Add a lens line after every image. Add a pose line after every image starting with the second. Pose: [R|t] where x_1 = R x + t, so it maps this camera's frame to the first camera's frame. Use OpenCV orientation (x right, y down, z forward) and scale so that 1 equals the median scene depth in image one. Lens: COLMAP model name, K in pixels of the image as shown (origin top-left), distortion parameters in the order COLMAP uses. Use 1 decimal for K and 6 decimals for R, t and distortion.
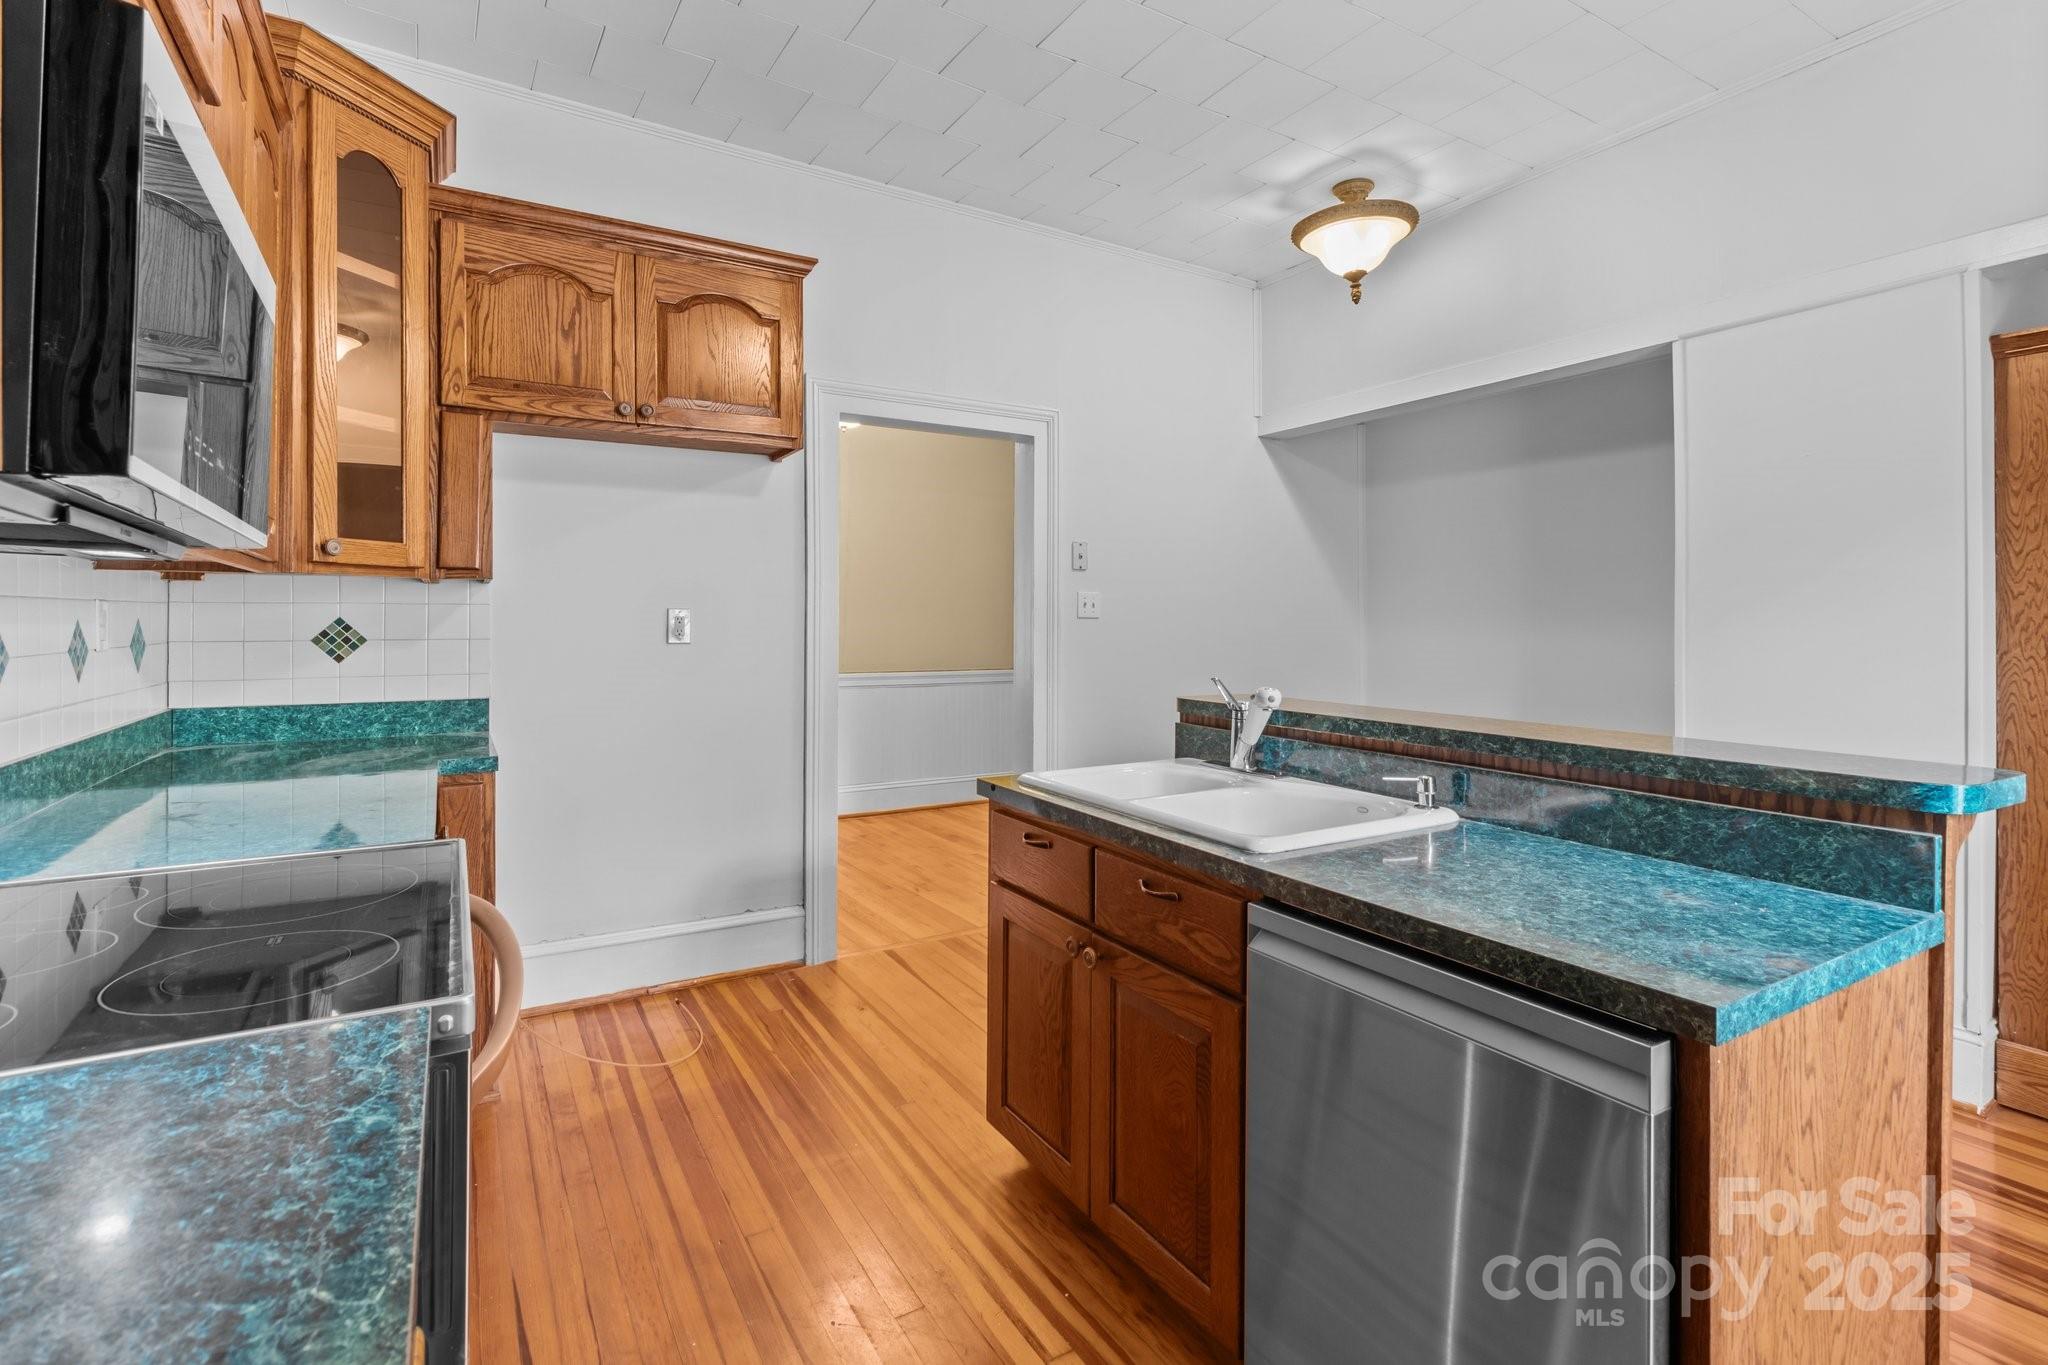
lens RADIAL K [[948.4, 0, 1029.6], [0, 948.4, 625.9], [0, 0, 1]] dist [0.001269, 0.000098]
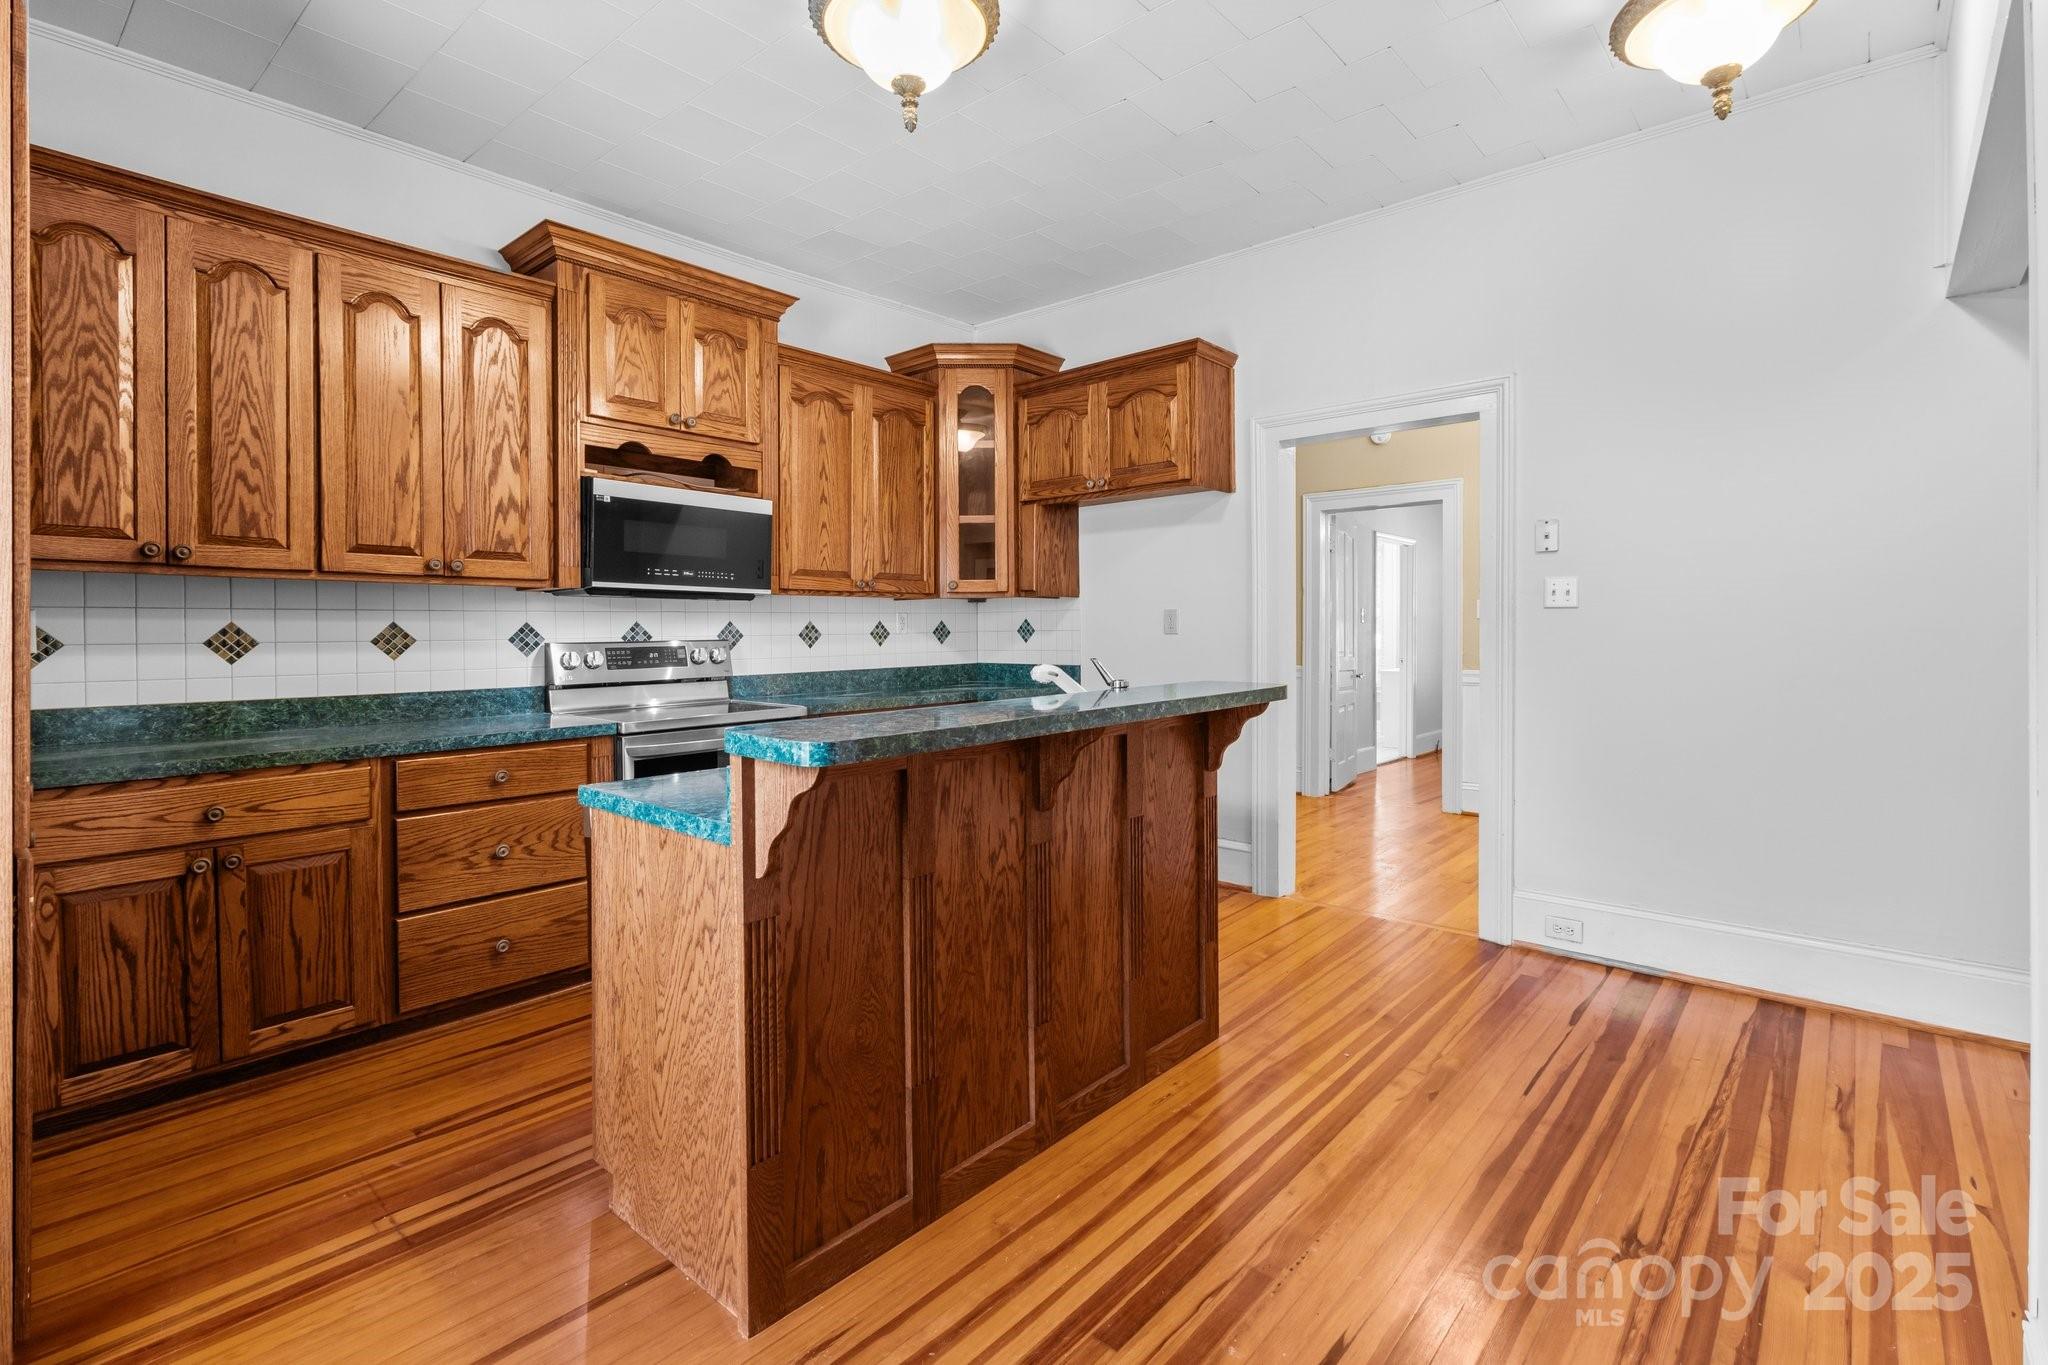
lens RADIAL K [[948.4, 0, 1053.3], [0, 948.4, 640.6], [0, 0, 1]] dist [0.001269, 0.000098]
pose [[0.305642, 0.006608, -0.952124, 1.163102], [0.004244, 0.999957, 0.008302, 0.019117], [0.952137, -0.006578, 0.305600, 0.508732]]
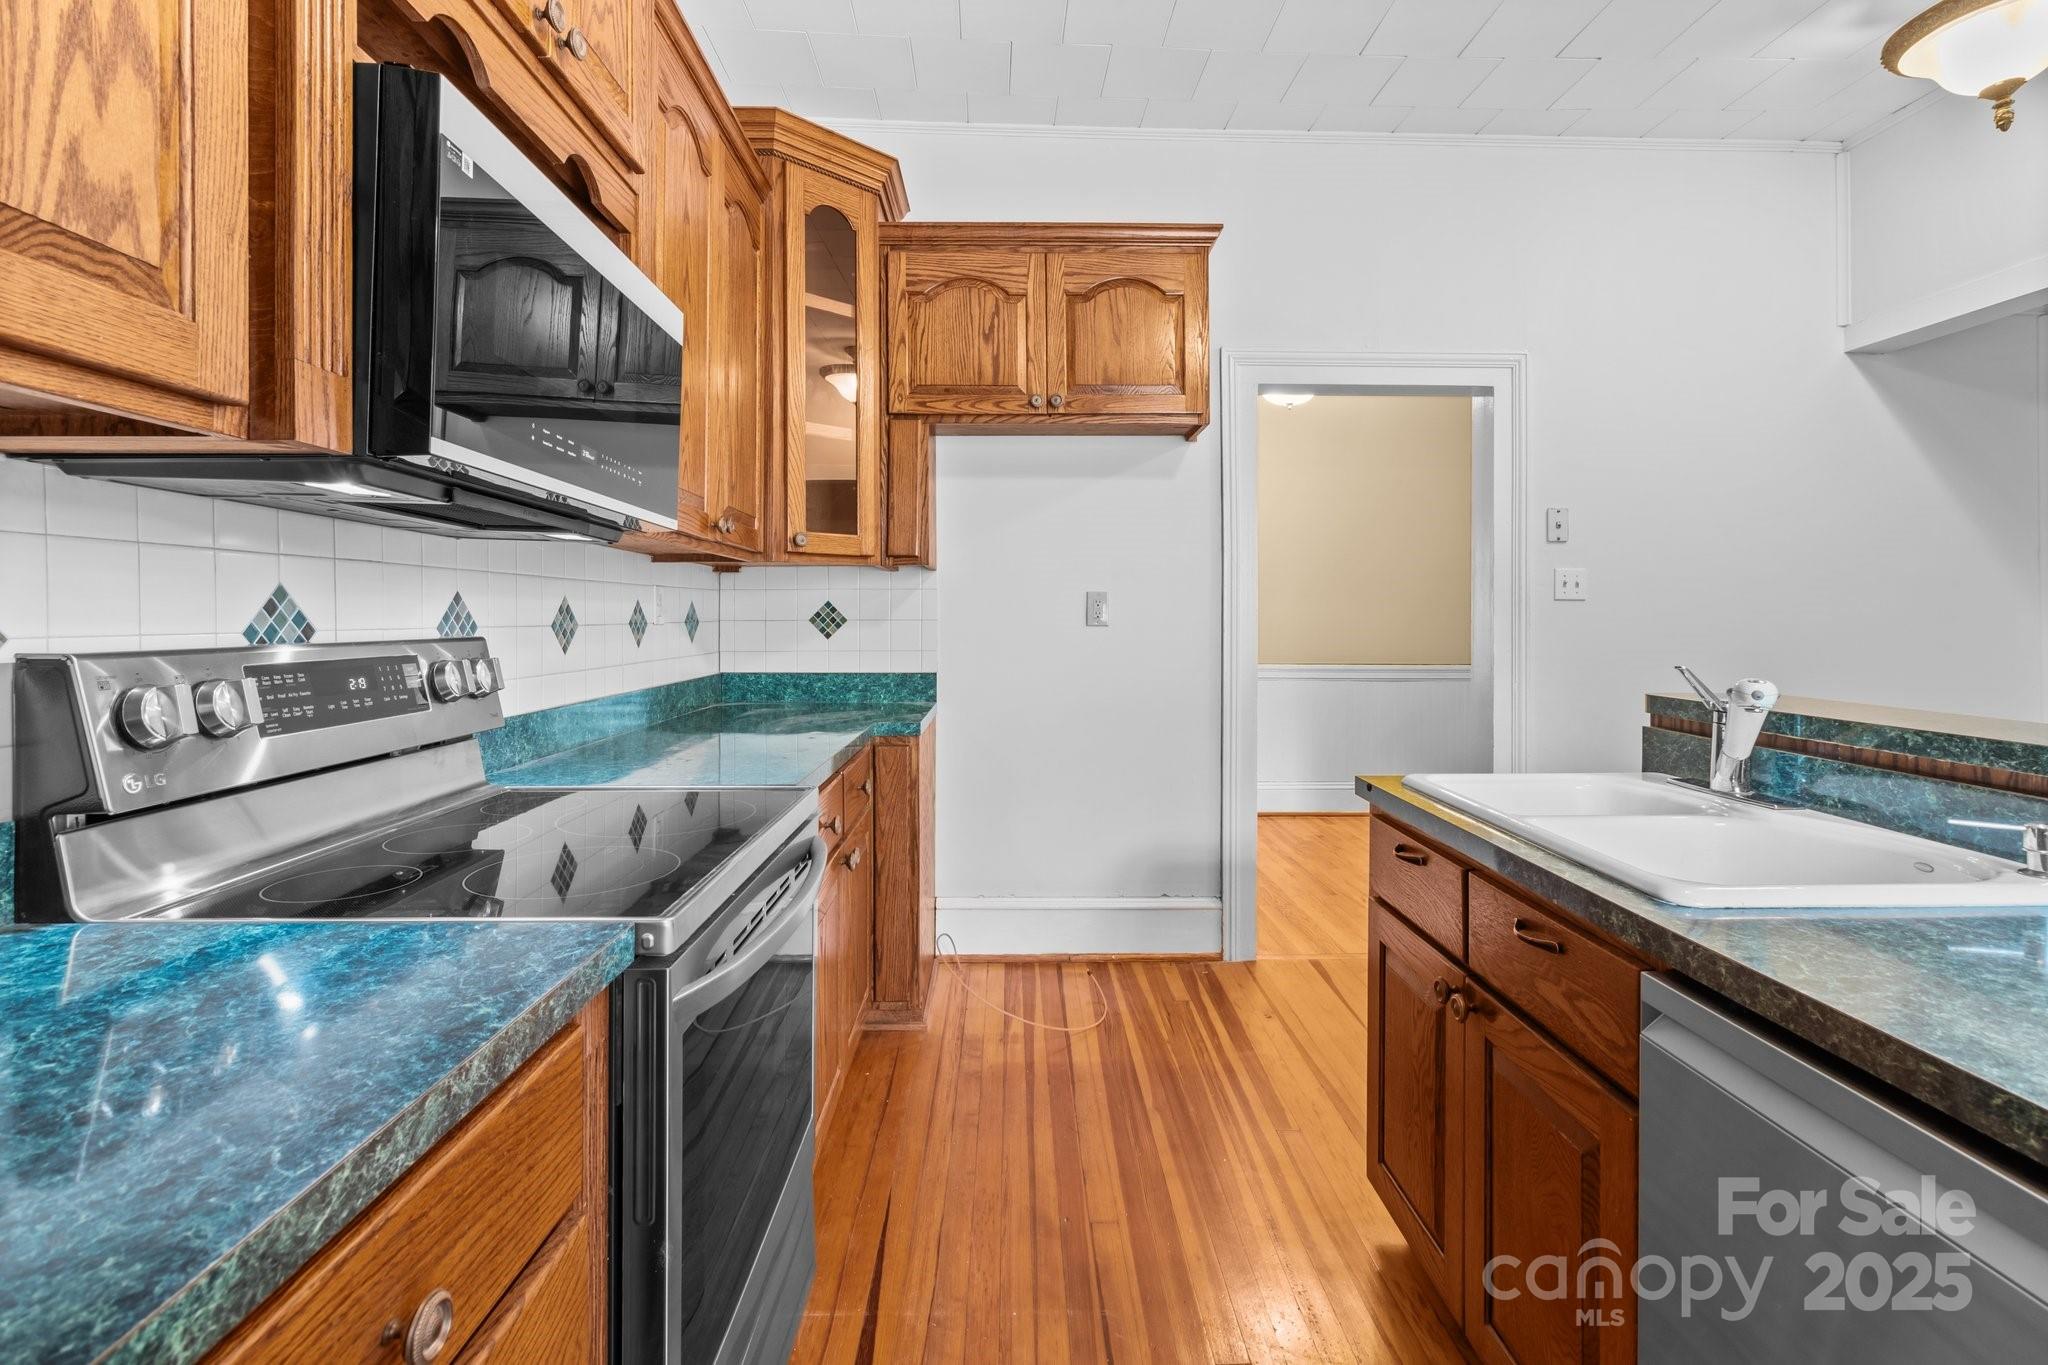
lens RADIAL K [[948.4, 0, 1044.1], [0, 948.4, 622.1], [0, 0, 1]] dist [0.001269, 0.000098]
pose [[0.871830, 0.001050, -0.489807, 0.107210], [-0.000943, 0.999999, 0.000465, 0.018070], [0.489807, 0.000056, 0.871831, 0.094063]]
